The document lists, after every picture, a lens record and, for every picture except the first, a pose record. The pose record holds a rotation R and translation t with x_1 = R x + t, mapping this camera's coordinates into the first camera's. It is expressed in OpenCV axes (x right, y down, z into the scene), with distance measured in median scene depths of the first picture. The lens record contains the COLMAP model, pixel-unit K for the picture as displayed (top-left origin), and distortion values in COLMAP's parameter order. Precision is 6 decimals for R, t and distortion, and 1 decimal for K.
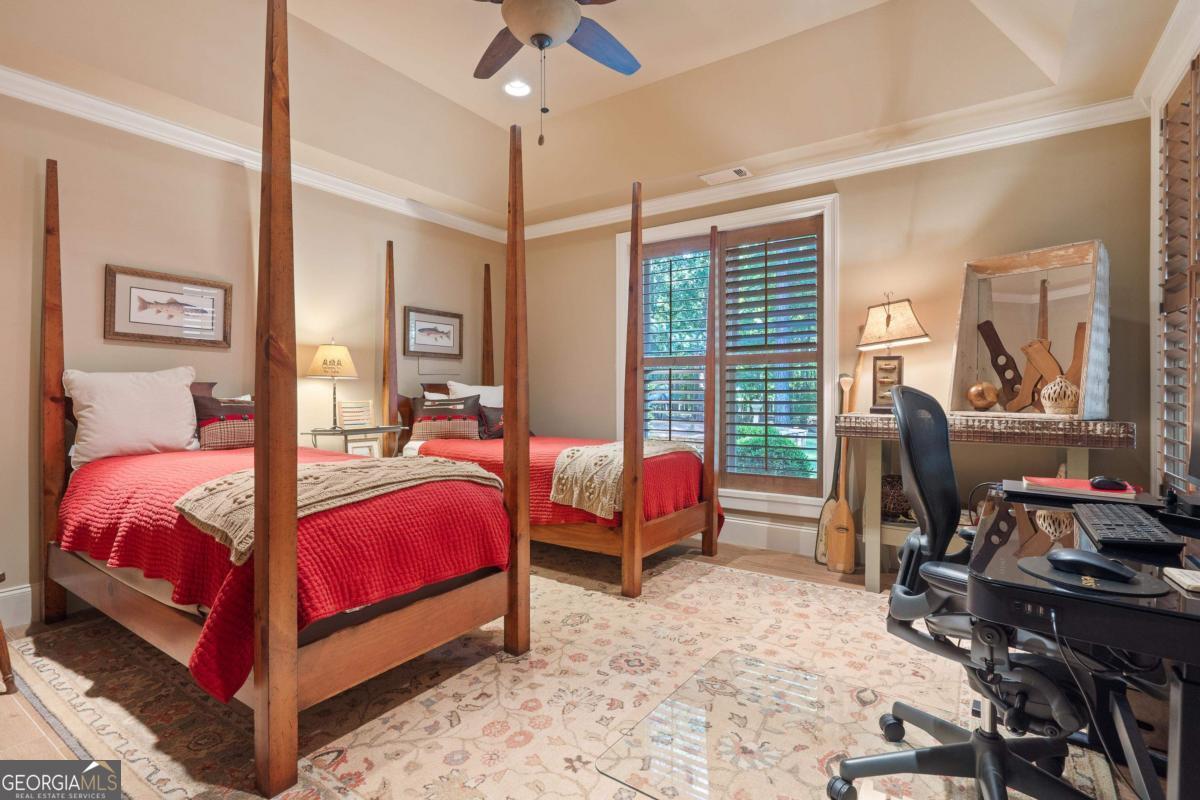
lens RADIAL K [[566.6, 0, 600.0], [0, 566.6, 400.0], [0, 0, 1]] dist [0.000044, 0.000168]
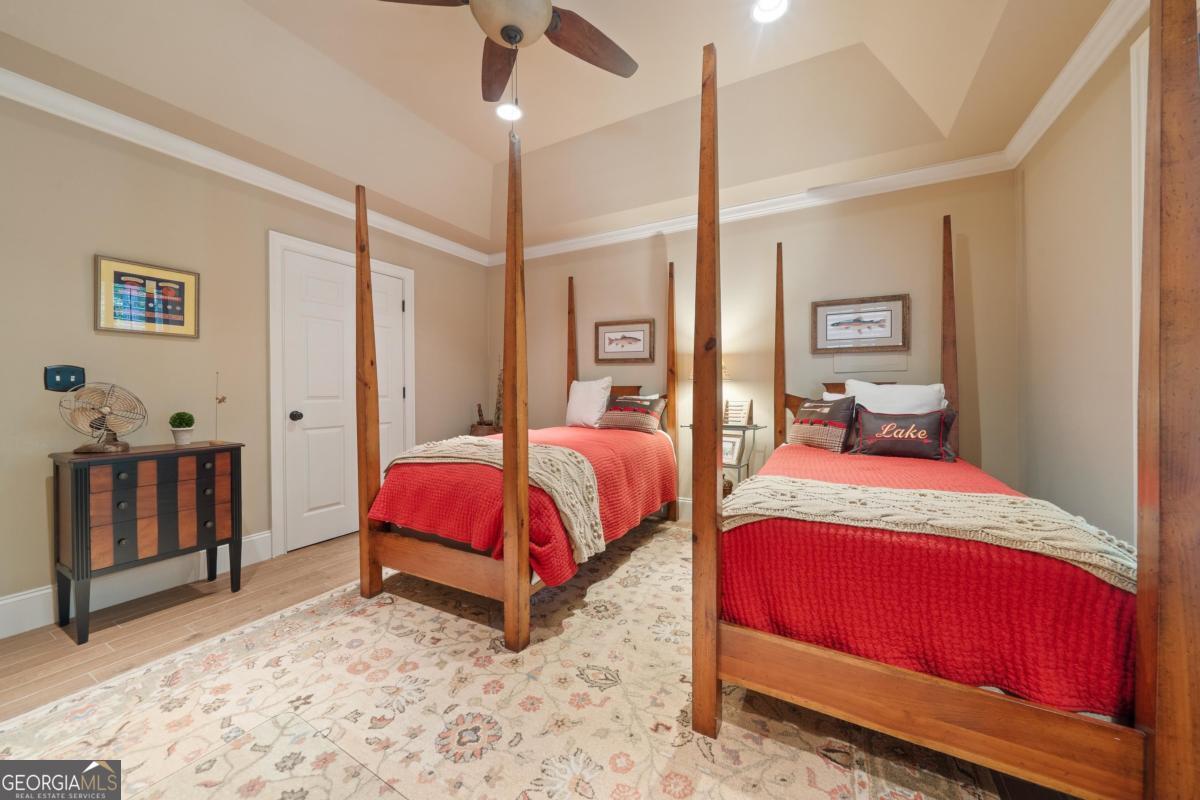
lens RADIAL K [[433.6, 0, 603.5], [0, 433.6, 395.1], [0, 0, 1]] dist [-0.002464, -0.000070]
pose [[0.101307, 0.018779, -0.994678, 0.632677], [-0.009787, 0.999792, 0.017879, -0.033613], [0.994807, 0.007923, 0.101470, 1.036353]]
